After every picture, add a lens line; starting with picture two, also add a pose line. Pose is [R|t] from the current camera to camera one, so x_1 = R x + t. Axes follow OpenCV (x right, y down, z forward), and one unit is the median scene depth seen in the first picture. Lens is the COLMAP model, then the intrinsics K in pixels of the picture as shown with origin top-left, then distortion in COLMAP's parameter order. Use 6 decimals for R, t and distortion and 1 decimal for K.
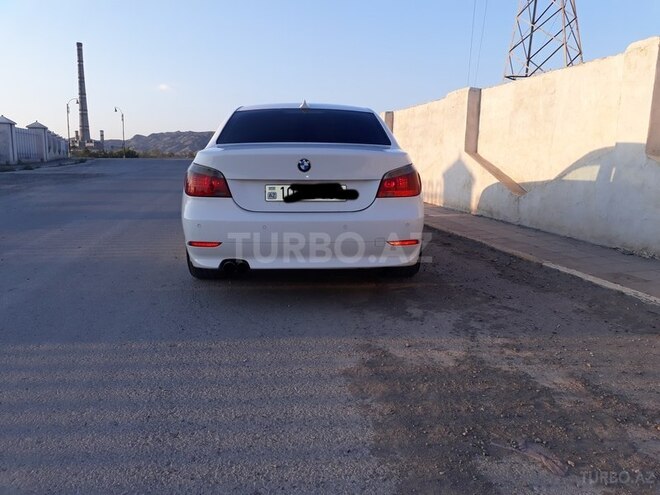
lens RADIAL K [[522.0, 0, 330.0], [0, 522.0, 247.5], [0, 0, 1]] dist [0.103083, -0.000855]
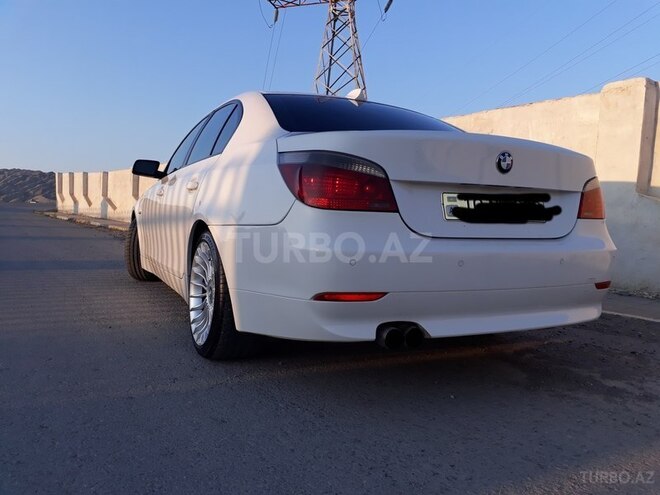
lens RADIAL K [[528.6, 0, 329.2], [0, 528.6, 266.9], [0, 0, 1]] dist [0.041188, -0.000486]
pose [[0.916160, -0.013368, 0.400590, -0.474994], [0.039026, 0.997670, -0.055960, -0.007779], [-0.398909, 0.066902, 0.914547, 0.503294]]
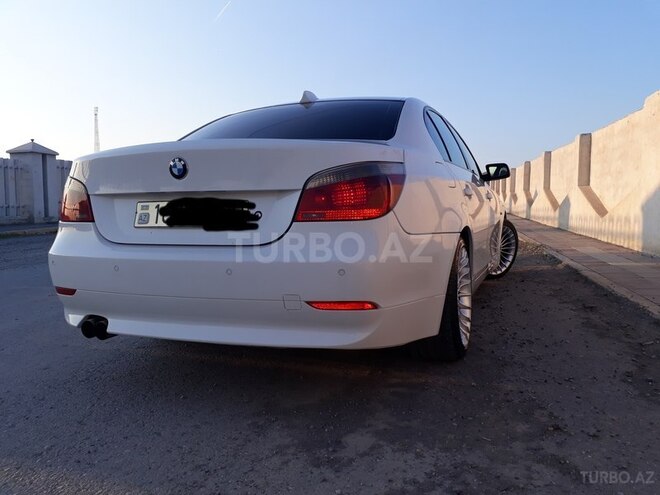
lens RADIAL K [[528.6, 0, 330.0], [0, 528.6, 247.5], [0, 0, 1]] dist [0.001496, -0.000929]
pose [[0.914552, 0.017560, -0.404088, 0.347905], [-0.050877, 0.996116, -0.071859, -0.029955], [0.401257, 0.086277, 0.911893, 0.505855]]
